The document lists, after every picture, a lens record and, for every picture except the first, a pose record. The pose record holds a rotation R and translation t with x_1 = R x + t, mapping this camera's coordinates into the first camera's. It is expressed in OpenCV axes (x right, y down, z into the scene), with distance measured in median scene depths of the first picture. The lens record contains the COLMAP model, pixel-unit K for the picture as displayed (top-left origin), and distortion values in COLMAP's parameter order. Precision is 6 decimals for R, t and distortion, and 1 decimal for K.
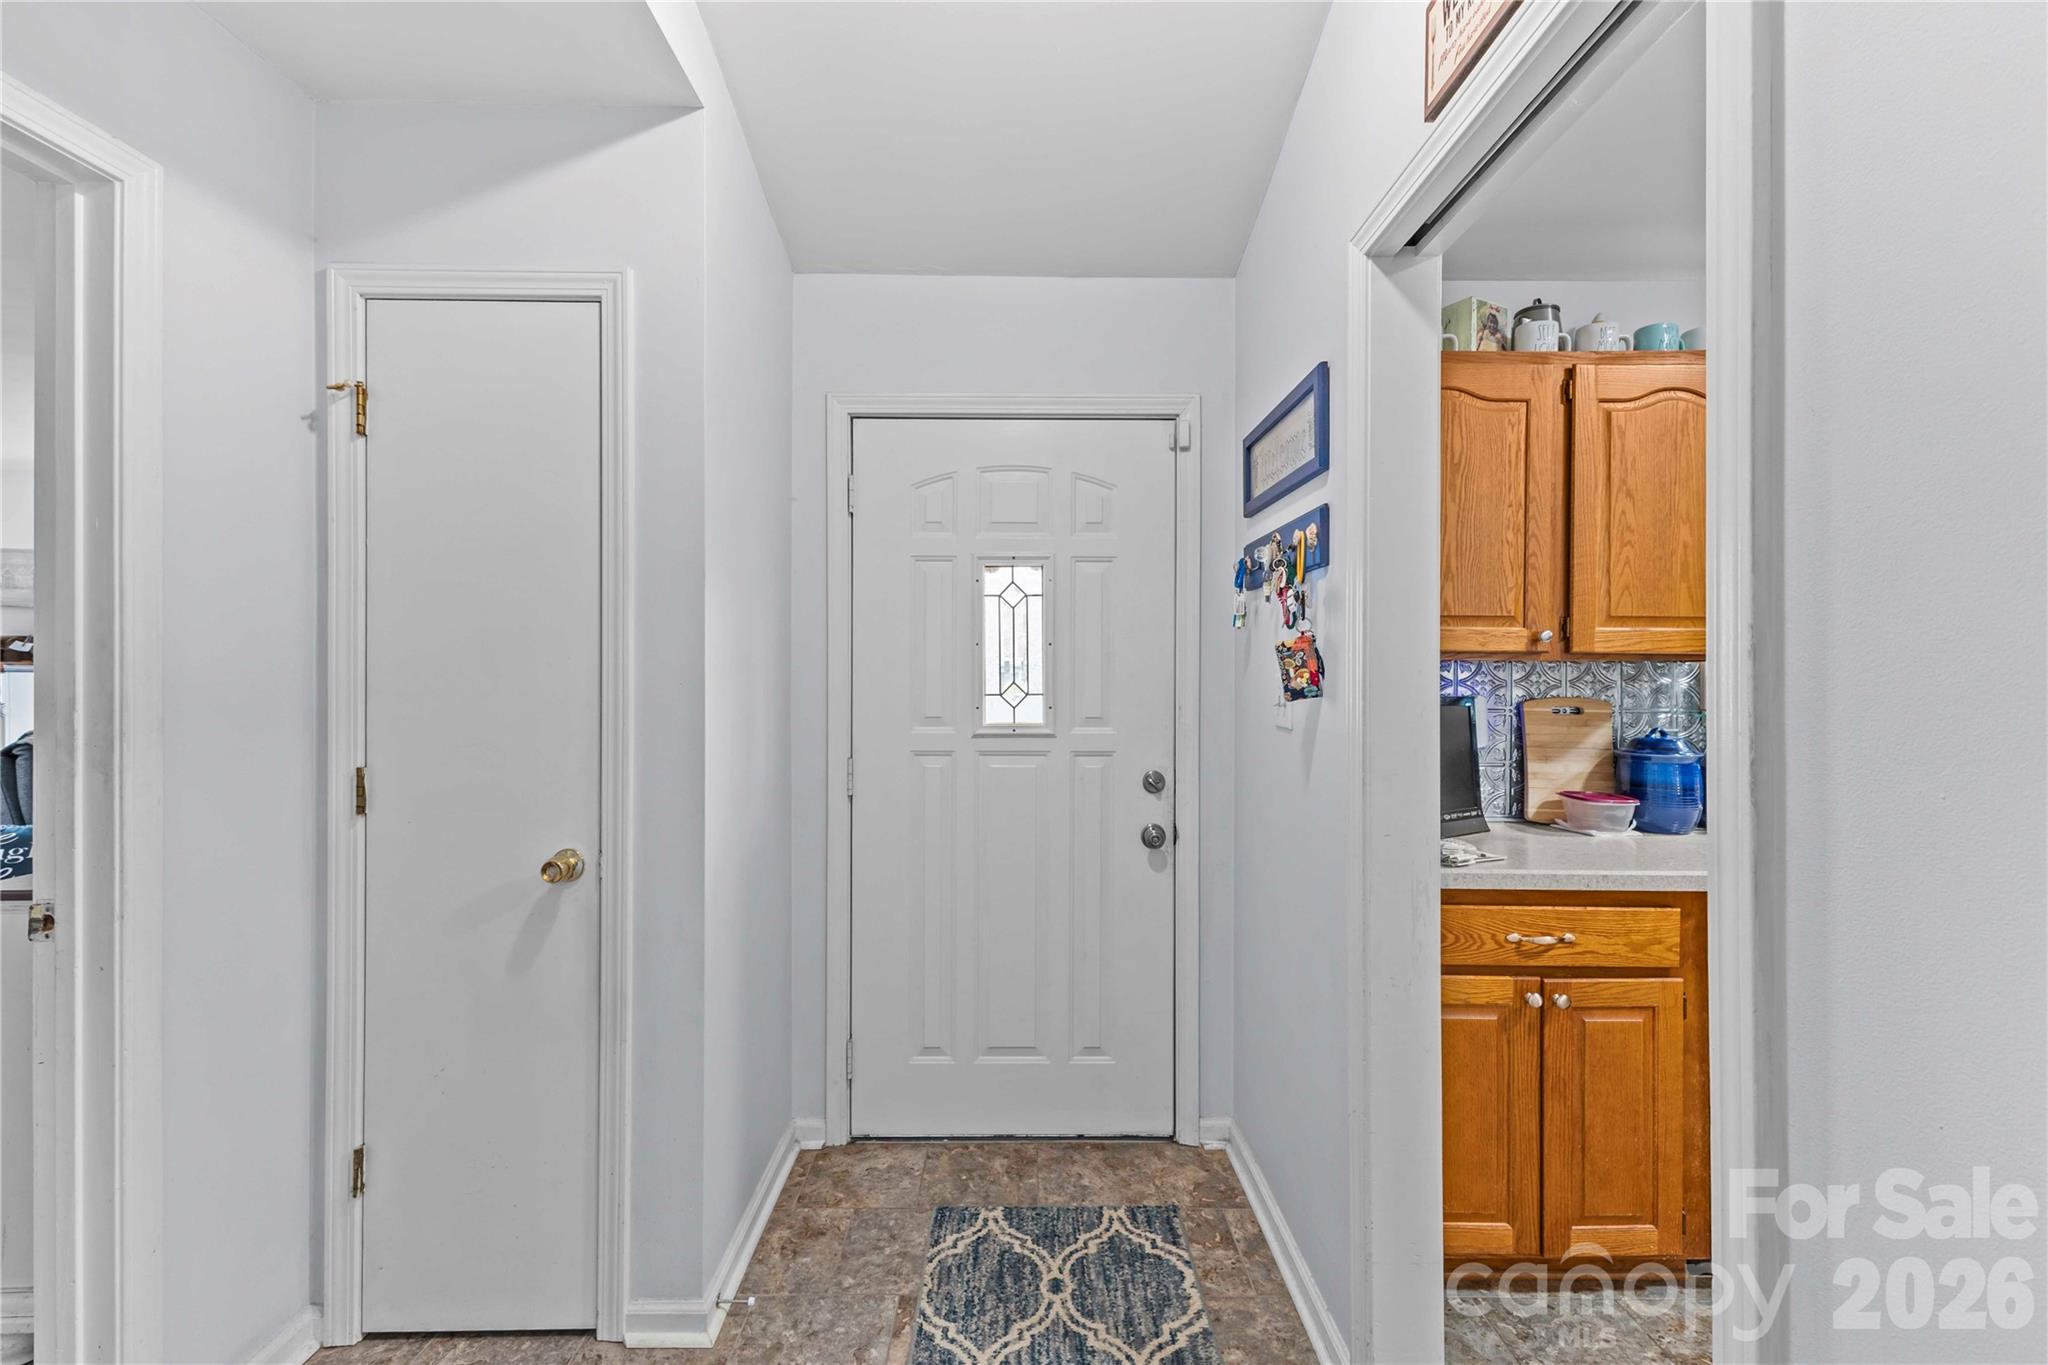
lens RADIAL K [[877.8, 0, 1029.0], [0, 877.8, 679.1], [0, 0, 1]] dist [0.016113, -0.006726]
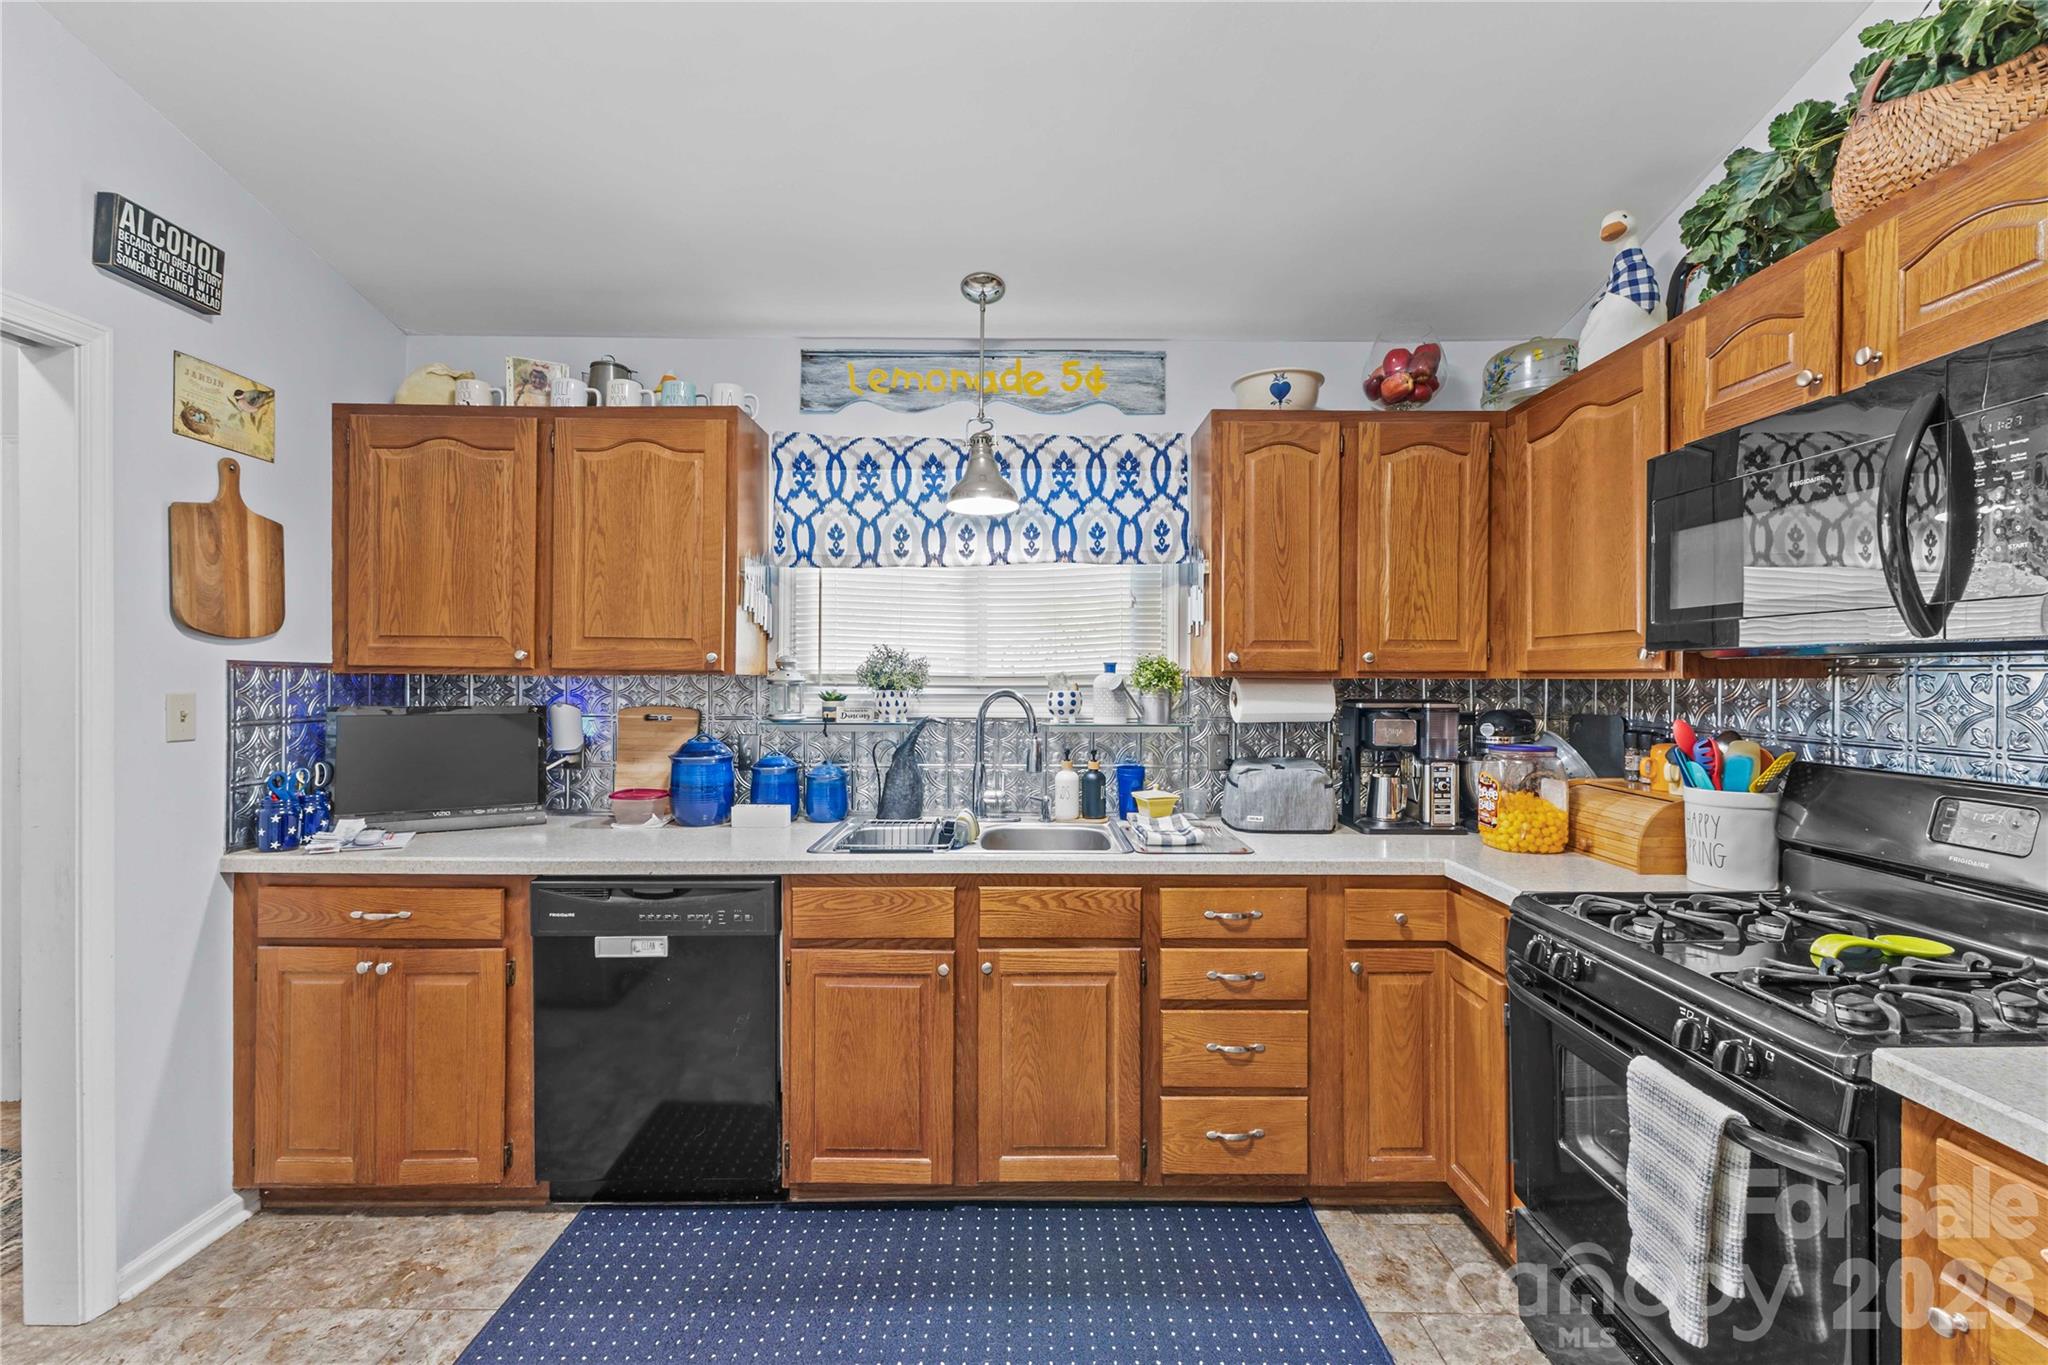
lens RADIAL K [[877.8, 0, 1025.1], [0, 877.8, 676.1], [0, 0, 1]] dist [0.016113, -0.006726]
pose [[0.999939, 0.000869, -0.011047, 1.246086], [-0.000850, 0.999998, 0.001715, -0.022889], [0.011048, -0.001706, 0.999938, -0.142237]]
